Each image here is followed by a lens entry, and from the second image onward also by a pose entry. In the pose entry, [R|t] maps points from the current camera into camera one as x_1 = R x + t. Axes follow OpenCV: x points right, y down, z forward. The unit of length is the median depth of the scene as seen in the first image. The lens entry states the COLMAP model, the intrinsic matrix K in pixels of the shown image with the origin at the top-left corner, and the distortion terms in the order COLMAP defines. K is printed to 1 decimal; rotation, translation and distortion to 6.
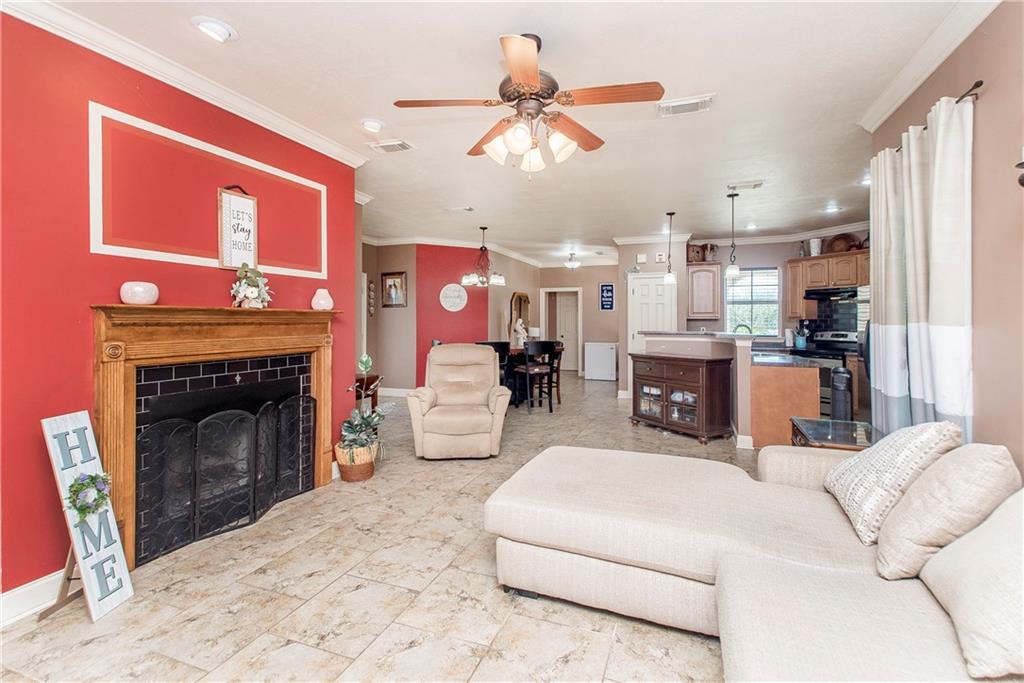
lens RADIAL K [[443.9, 0, 522.4], [0, 443.9, 318.5], [0, 0, 1]] dist [0.009275, -0.003905]
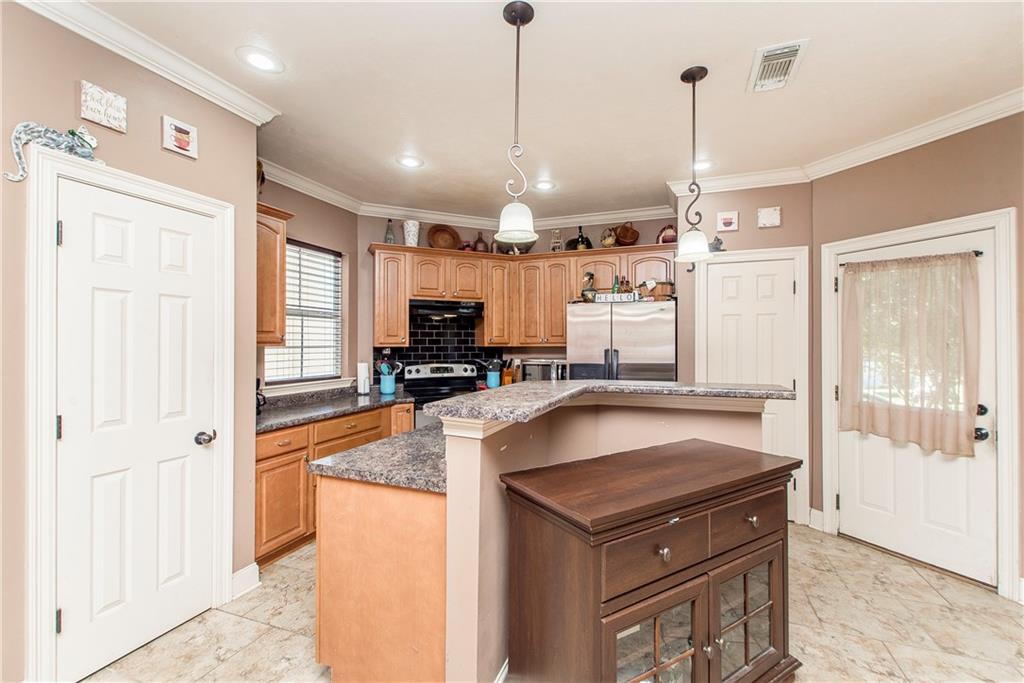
lens RADIAL K [[443.9, 0, 507.7], [0, 443.9, 341.3], [0, 0, 1]] dist [0.009275, -0.003905]
pose [[0.002124, 0.001707, 0.999996, 0.016427], [-0.007831, 0.999968, -0.001690, -0.005065], [-0.999967, -0.007828, 0.002137, 0.776911]]
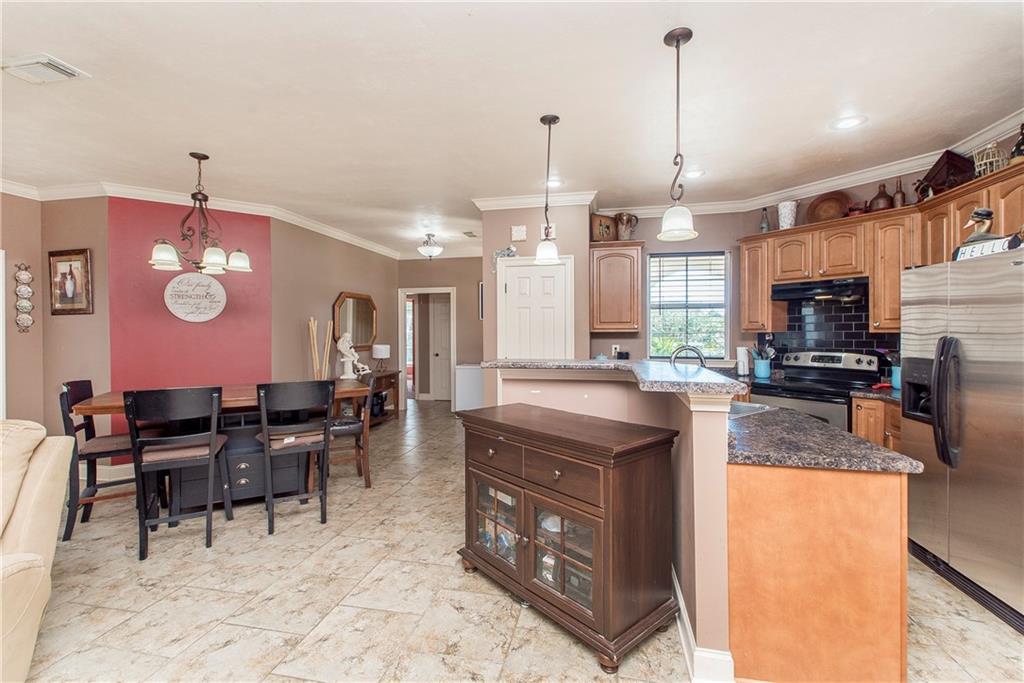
lens RADIAL K [[443.9, 0, 515.7], [0, 443.9, 336.0], [0, 0, 1]] dist [0.009275, -0.003905]
pose [[0.987908, -0.009011, 0.154776, 0.169637], [0.006353, 0.999824, 0.017661, -0.005844], [-0.154908, -0.016464, 0.987792, 0.400848]]
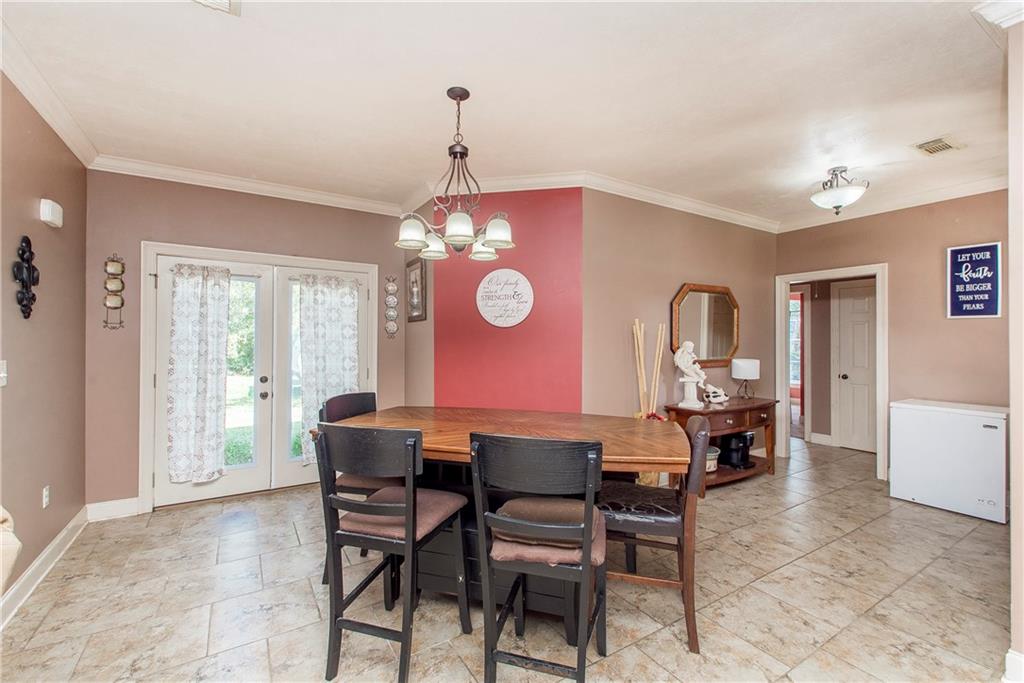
lens RADIAL K [[443.9, 0, 514.9], [0, 443.9, 338.7], [0, 0, 1]] dist [0.009275, -0.003905]
pose [[0.799516, -0.004391, -0.600629, 0.151871], [0.005109, 0.999987, -0.000510, -0.002811], [0.600624, -0.002661, 0.799528, 0.664484]]
